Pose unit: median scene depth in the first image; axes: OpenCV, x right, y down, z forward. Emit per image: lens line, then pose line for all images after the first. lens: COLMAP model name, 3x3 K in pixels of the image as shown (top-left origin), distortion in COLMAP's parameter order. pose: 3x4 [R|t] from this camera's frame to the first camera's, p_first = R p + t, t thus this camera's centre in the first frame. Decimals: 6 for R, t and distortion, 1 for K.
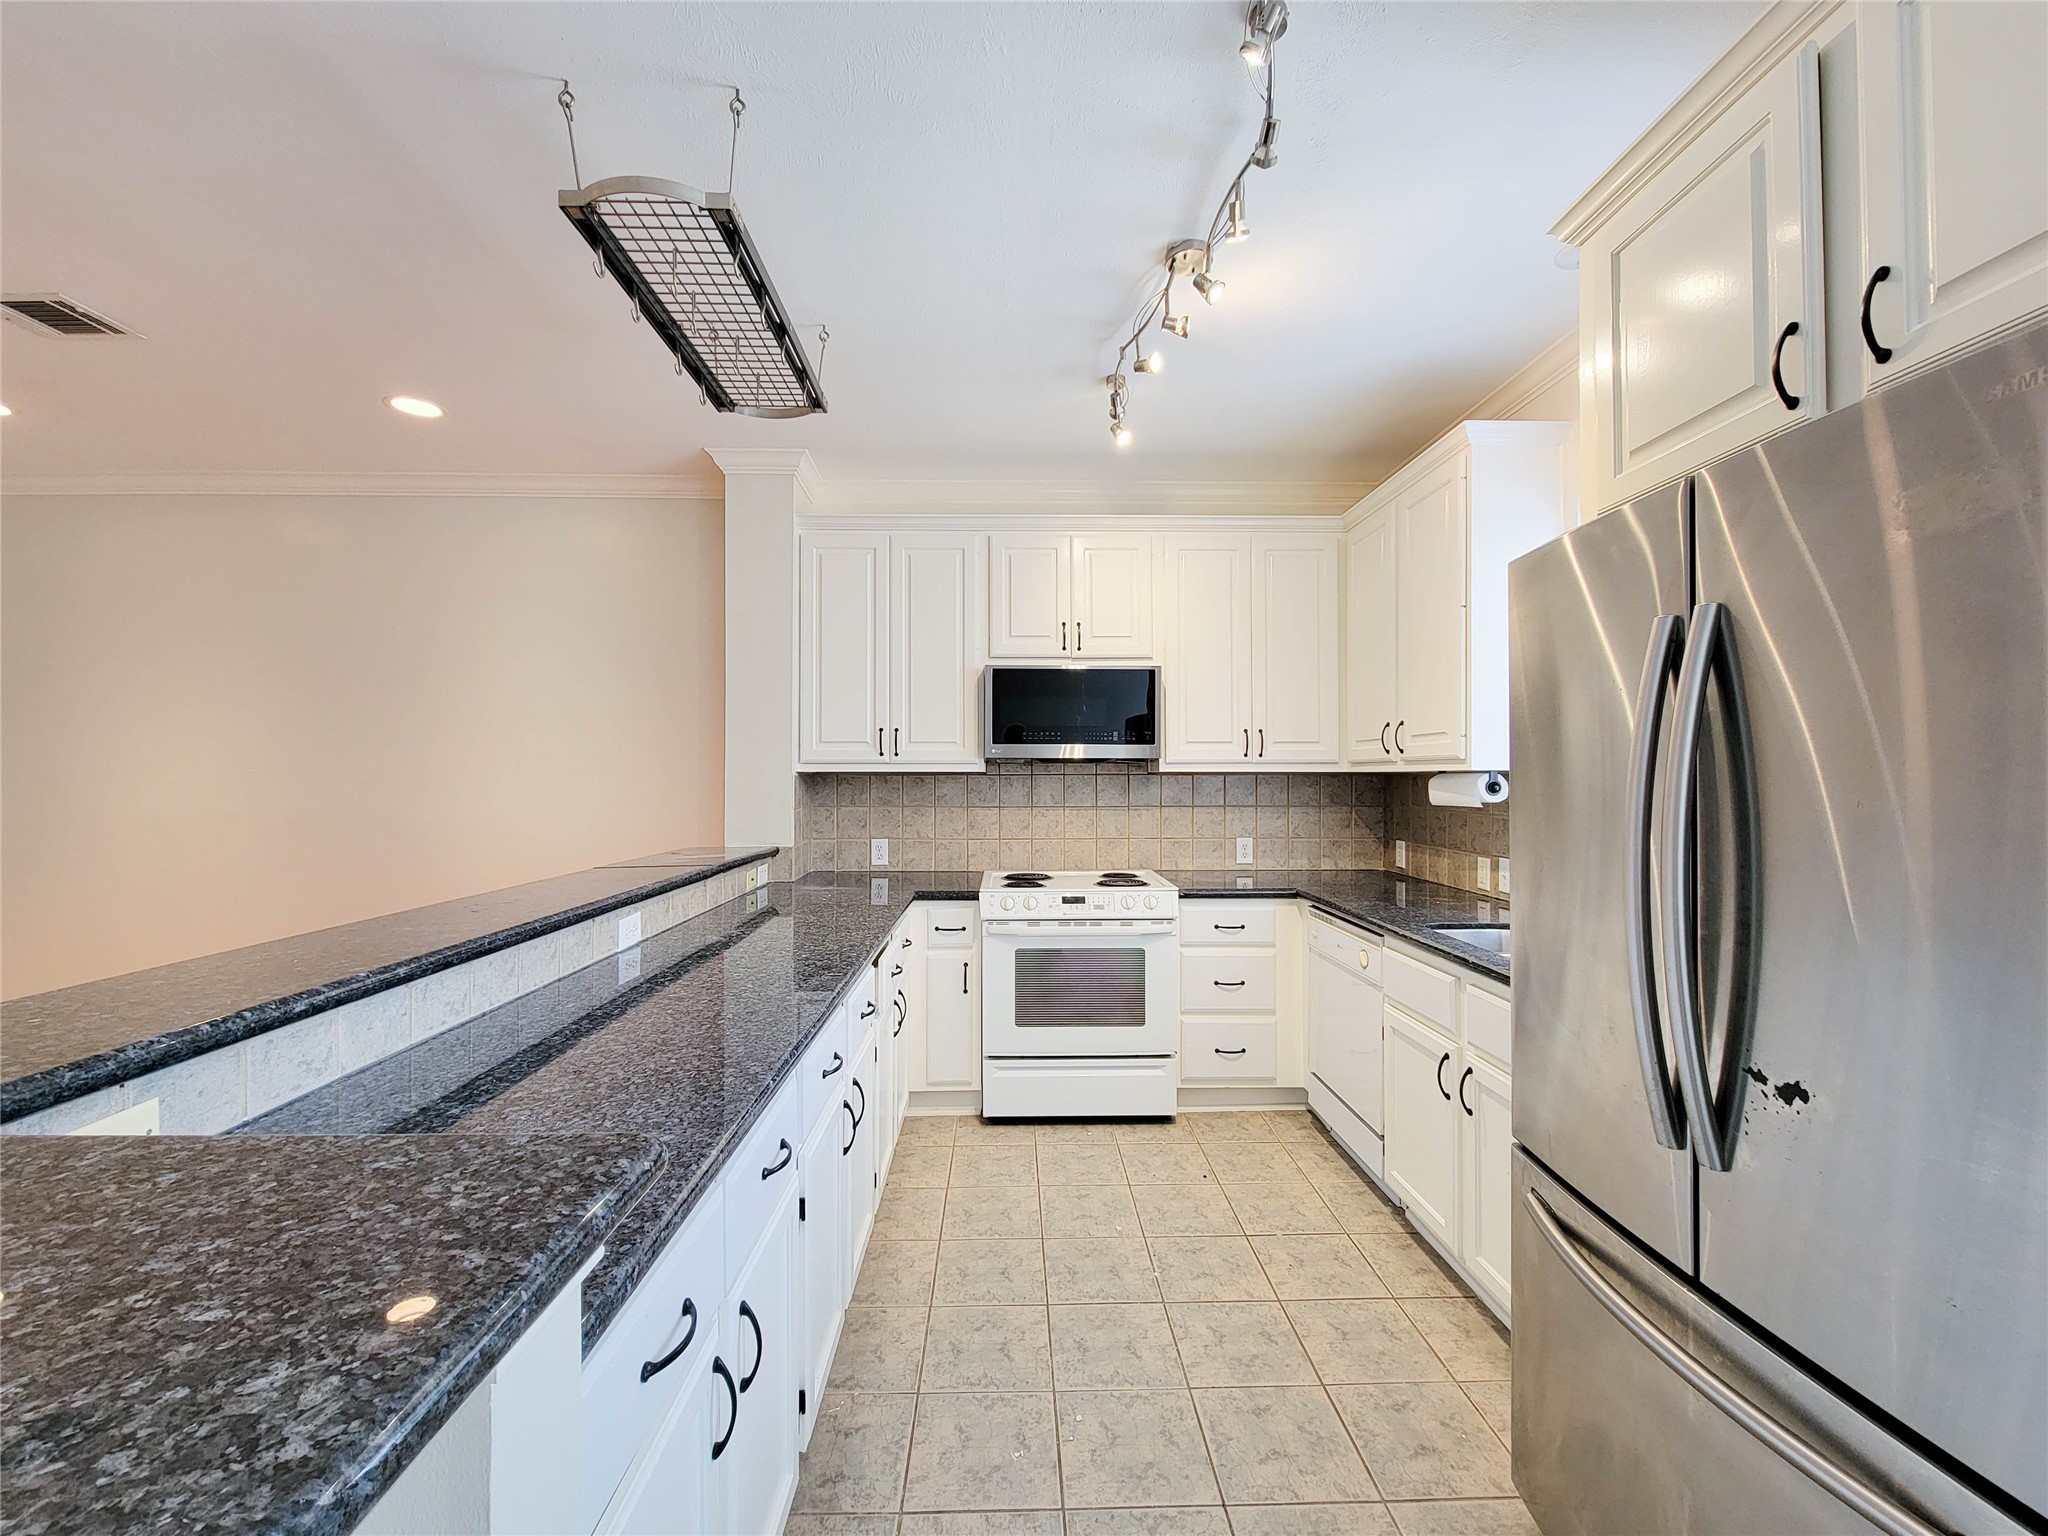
lens RADIAL K [[829.2, 0, 1023.4], [0, 829.2, 770.6], [0, 0, 1]] dist [0.002790, -0.002607]
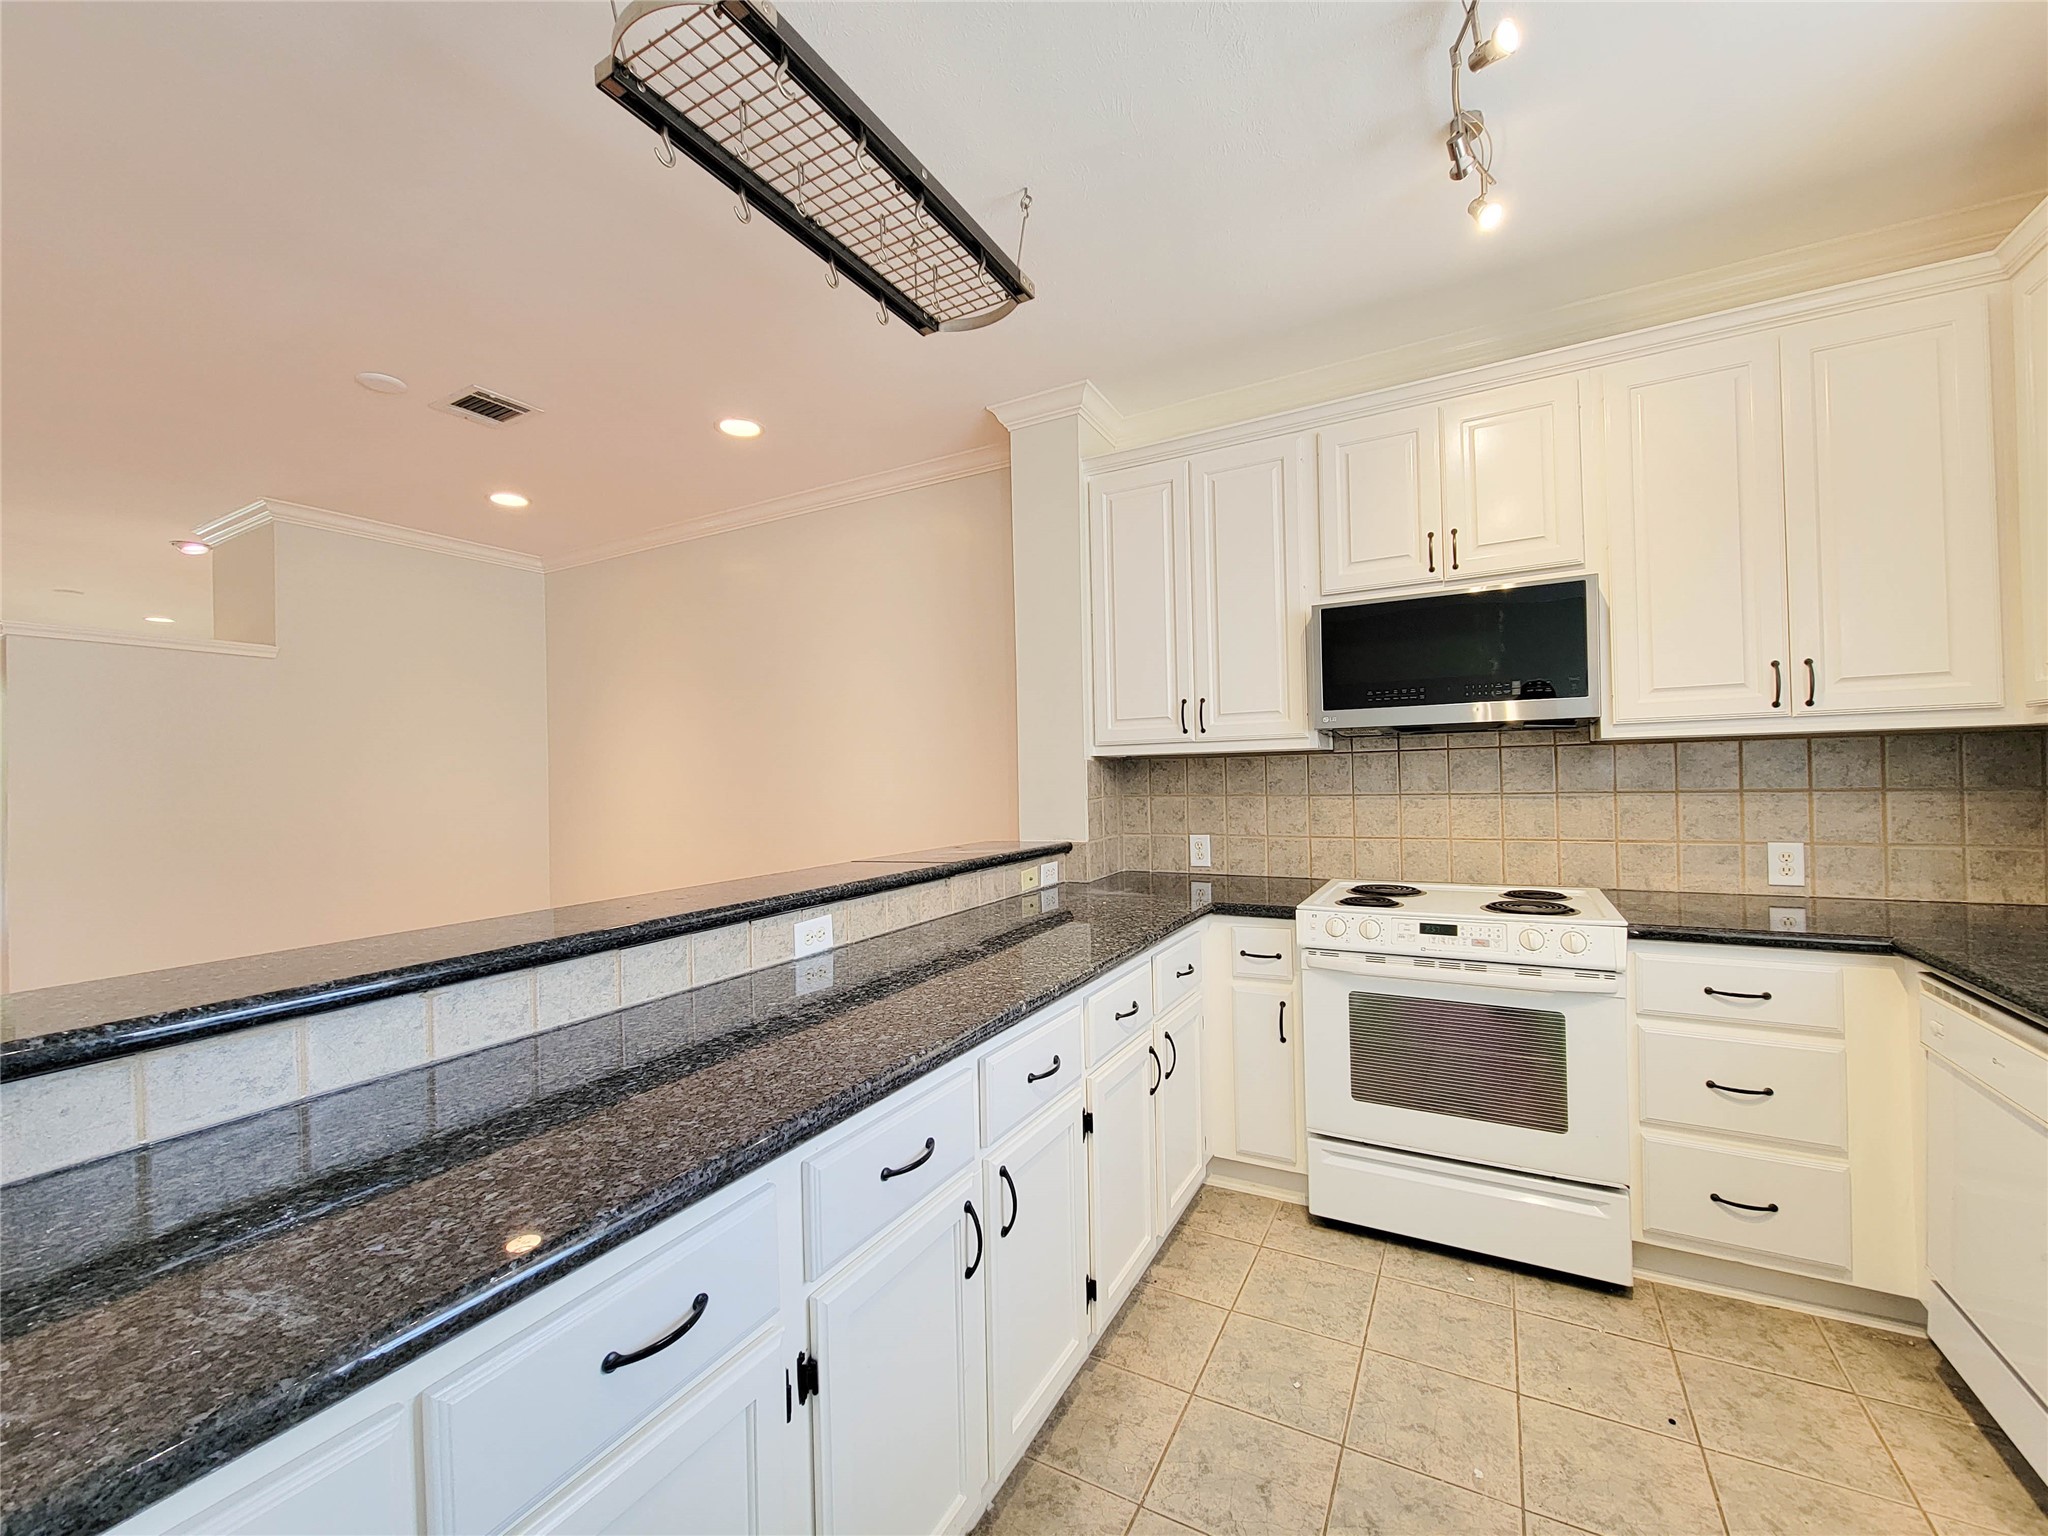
lens RADIAL K [[829.2, 0, 1023.4], [0, 829.2, 770.6], [0, 0, 1]] dist [0.002790, -0.002607]
pose [[0.862560, -0.022566, -0.505451, 0.109456], [0.027228, 0.999628, 0.001837, 0.013919], [0.505222, -0.015347, 0.862853, 0.228263]]
